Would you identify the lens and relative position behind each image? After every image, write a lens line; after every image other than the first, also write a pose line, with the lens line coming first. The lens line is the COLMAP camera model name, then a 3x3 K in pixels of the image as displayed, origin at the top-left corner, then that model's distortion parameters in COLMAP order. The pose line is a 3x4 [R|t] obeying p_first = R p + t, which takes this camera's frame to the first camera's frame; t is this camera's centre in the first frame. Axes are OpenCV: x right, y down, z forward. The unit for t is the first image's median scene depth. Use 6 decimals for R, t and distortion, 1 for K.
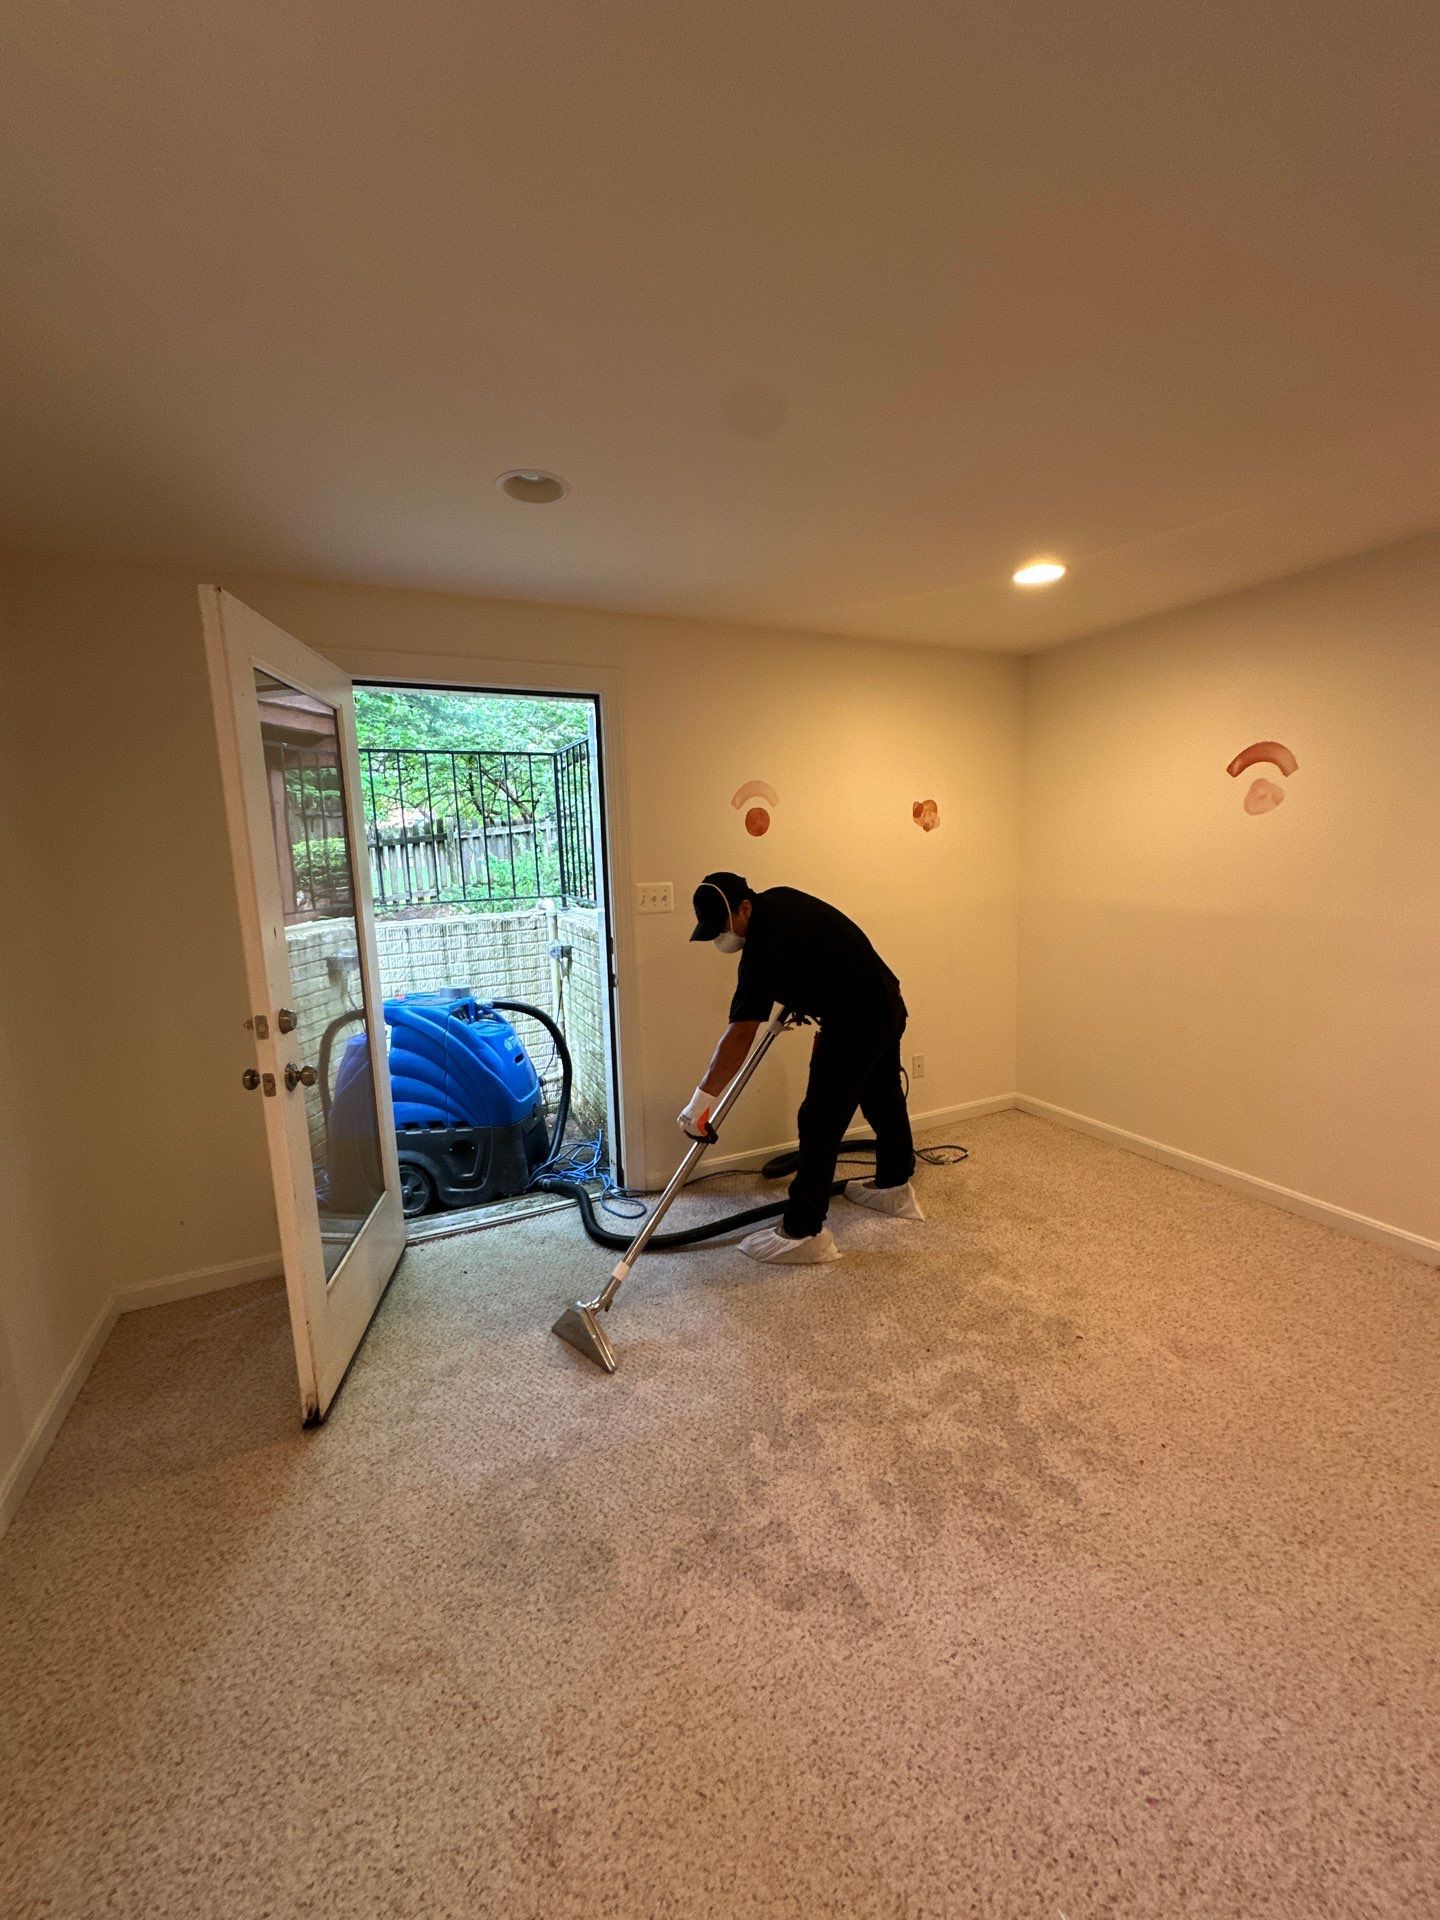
lens RADIAL K [[763.2, 0, 720.0], [0, 763.2, 960.0], [0, 0, 1]] dist [-0.017497, 0.004846]
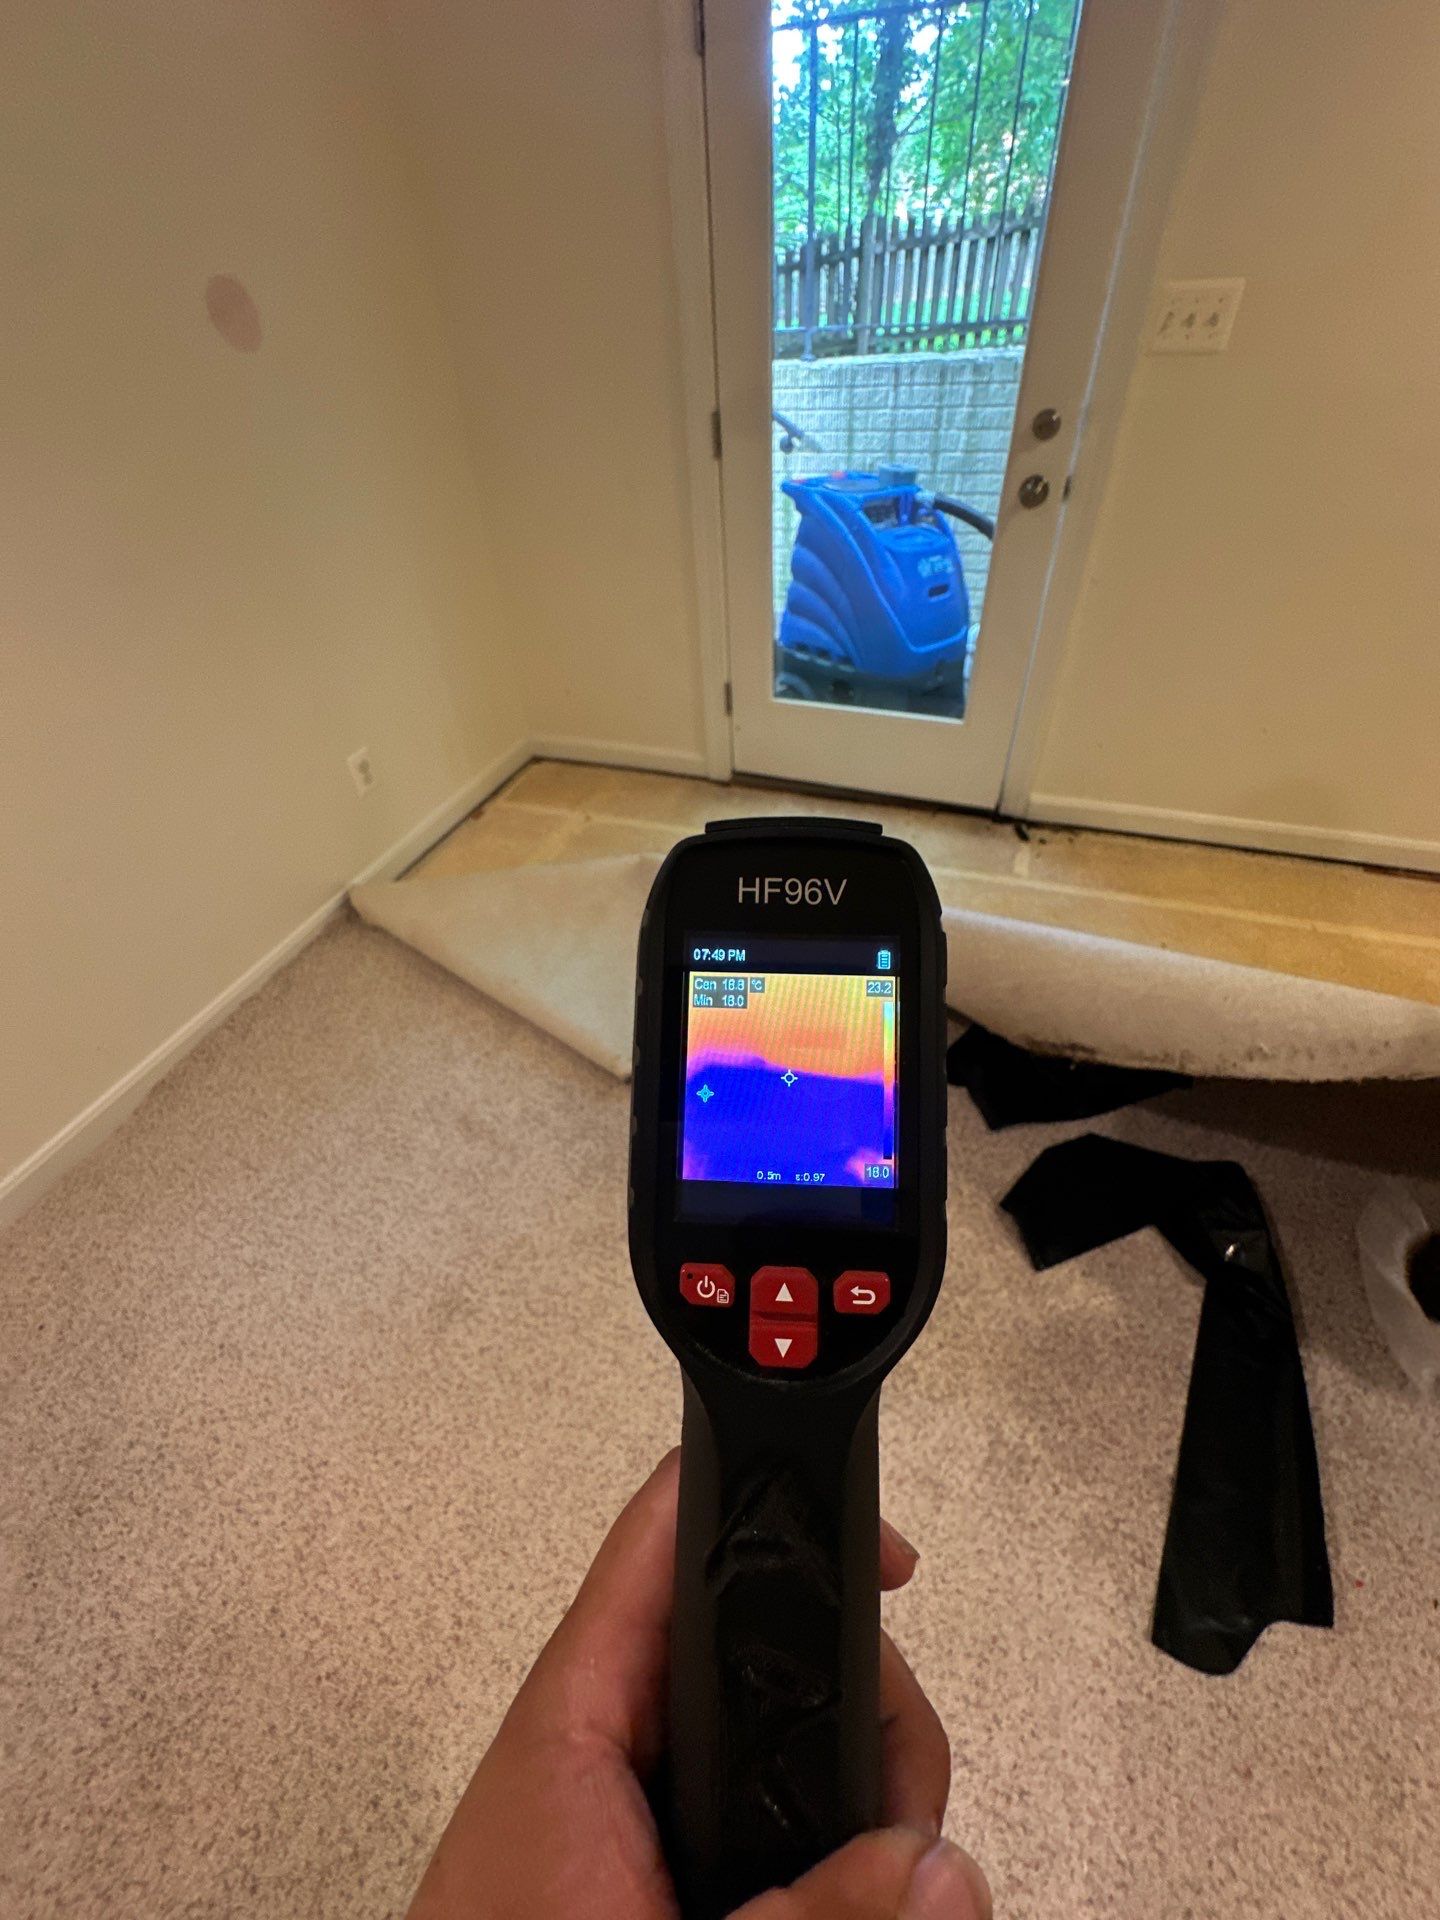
lens RADIAL K [[763.2, 0, 720.0], [0, 763.2, 960.0], [0, 0, 1]] dist [-0.017497, 0.004846]
pose [[0.709257, 0.465515, -0.529387, 0.159695], [-0.070597, 0.794086, 0.603692, -0.019305], [0.701406, -0.390800, 0.596075, 0.272532]]
